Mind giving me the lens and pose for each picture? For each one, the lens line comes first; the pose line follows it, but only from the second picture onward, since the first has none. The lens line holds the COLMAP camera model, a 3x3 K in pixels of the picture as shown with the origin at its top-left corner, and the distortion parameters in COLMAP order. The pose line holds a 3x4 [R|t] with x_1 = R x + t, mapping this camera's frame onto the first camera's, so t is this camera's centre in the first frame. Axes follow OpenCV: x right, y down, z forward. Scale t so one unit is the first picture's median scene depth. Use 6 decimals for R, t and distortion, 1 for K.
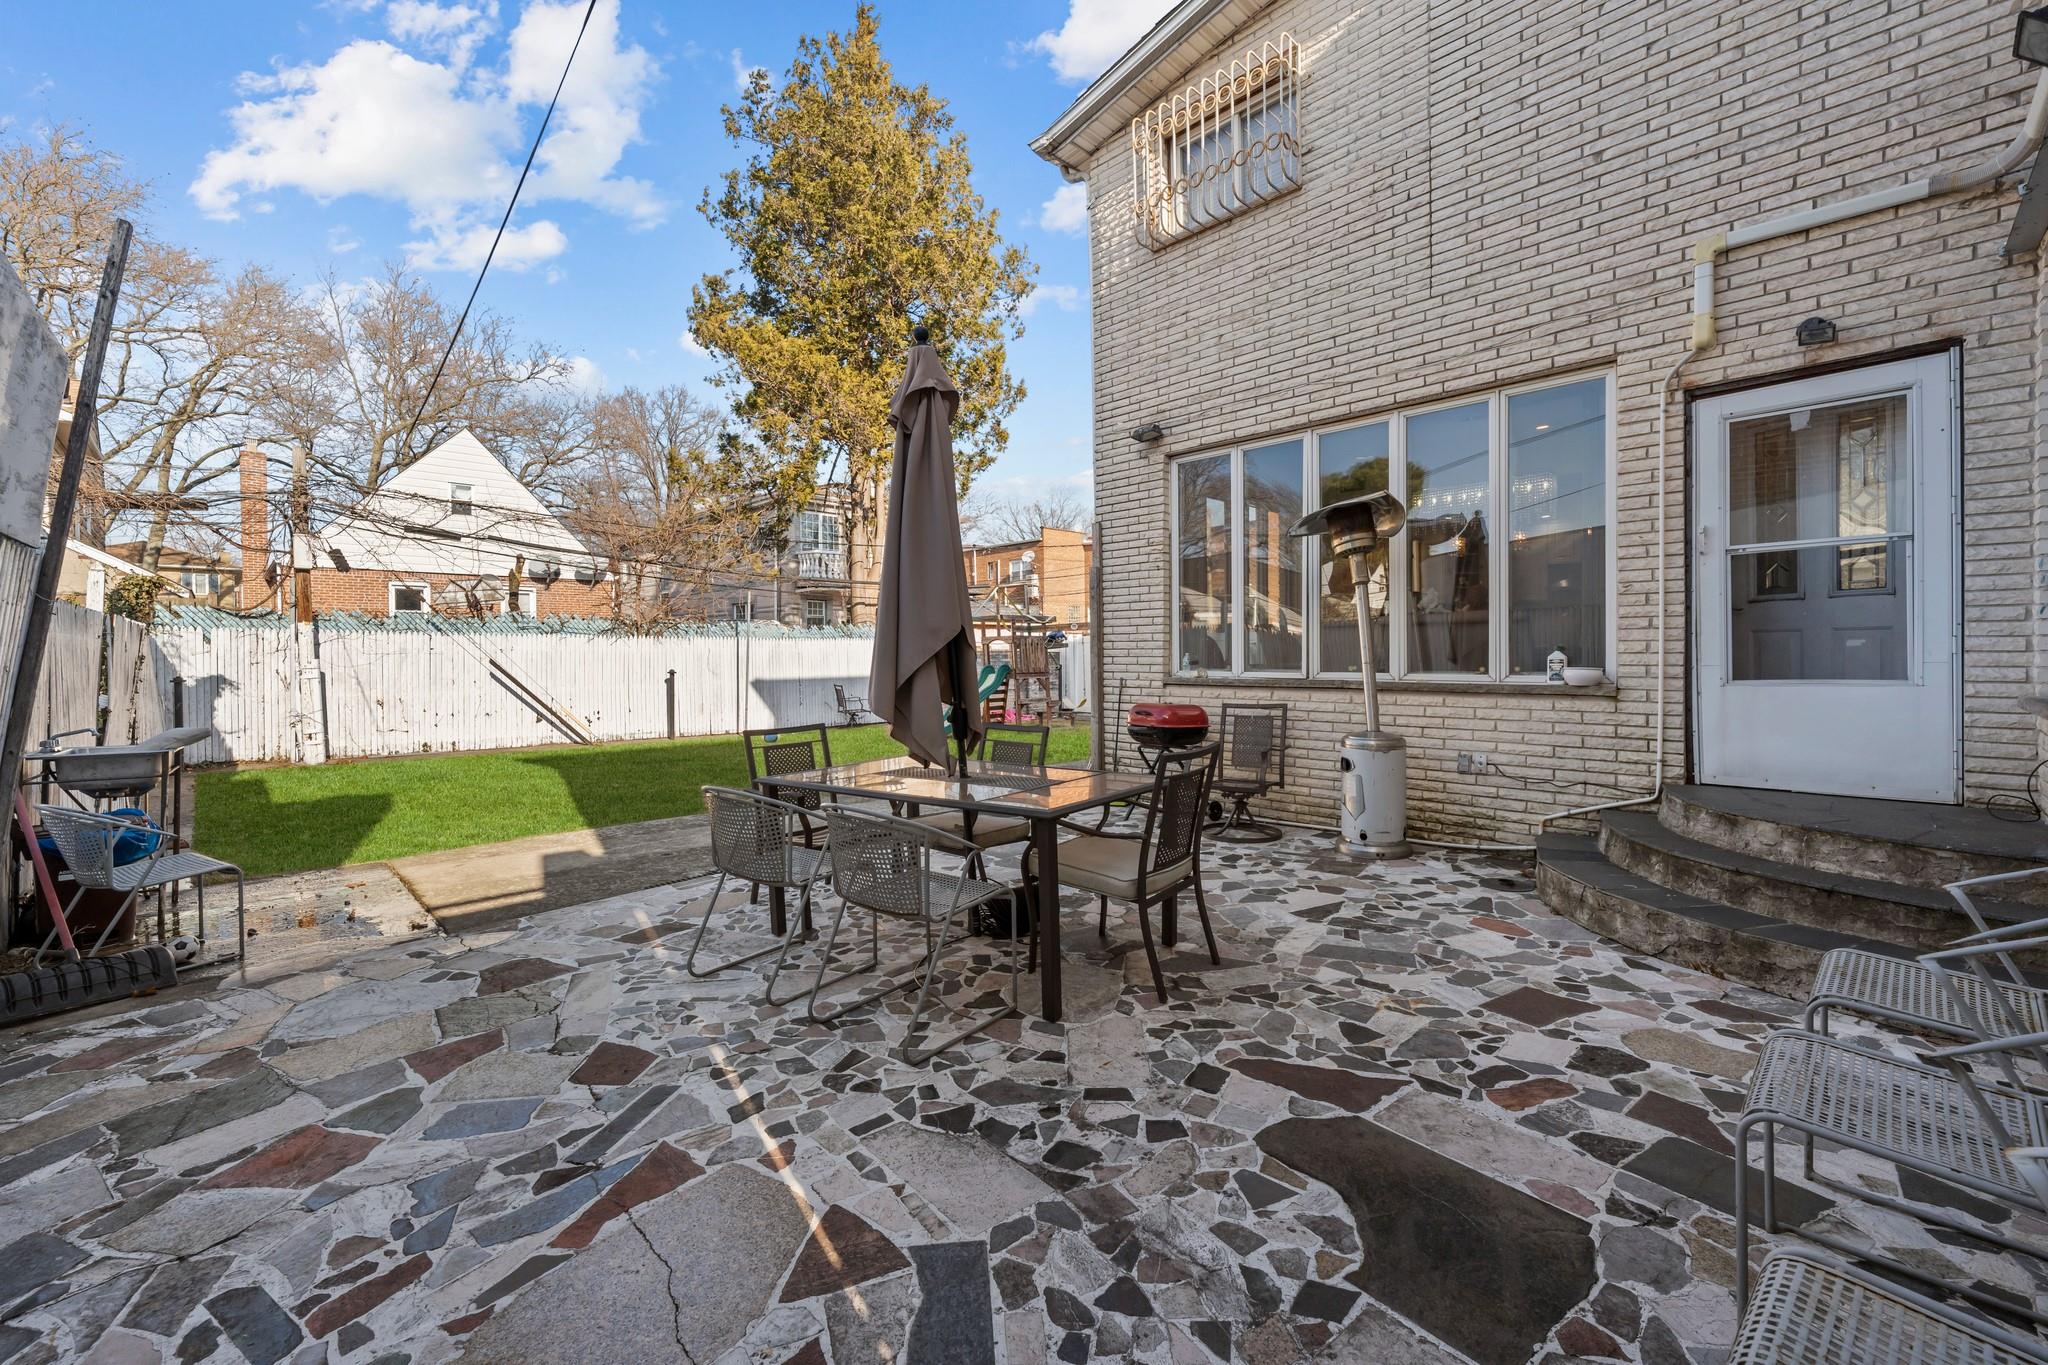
lens RADIAL K [[822.3, 0, 1017.8], [0, 822.3, 671.7], [0, 0, 1]] dist [-0.000389, -0.000457]
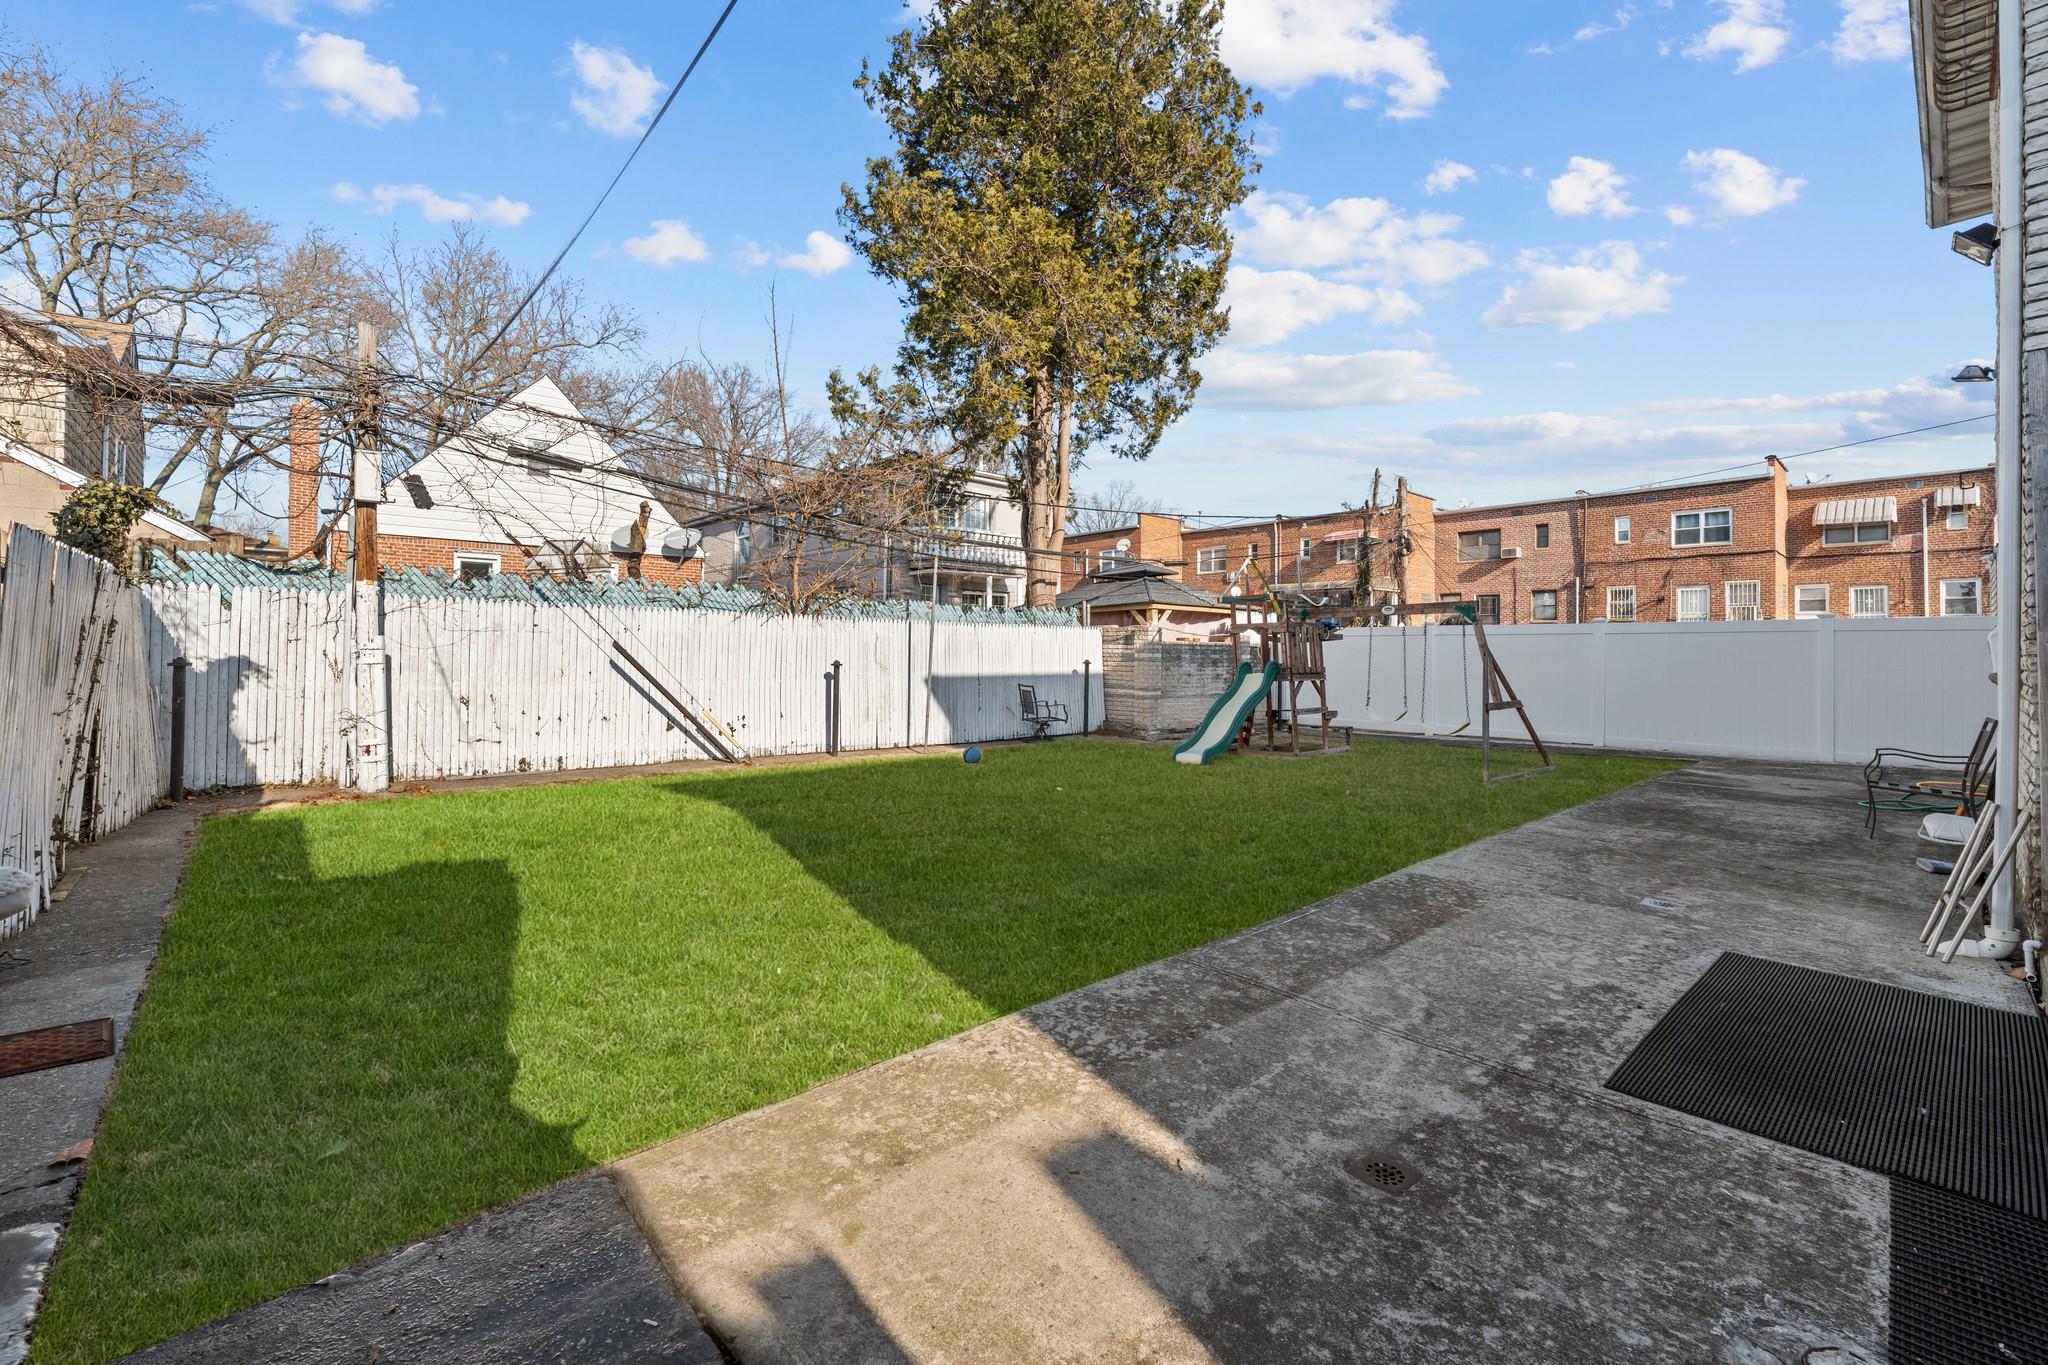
lens RADIAL K [[822.3, 0, 995.5], [0, 822.3, 648.5], [0, 0, 1]] dist [-0.000389, -0.000457]
pose [[0.998791, 0.014794, -0.046871, -0.265651], [-0.016135, 0.999467, -0.028363, 0.005538], [0.046426, 0.029085, 0.998498, 0.292209]]
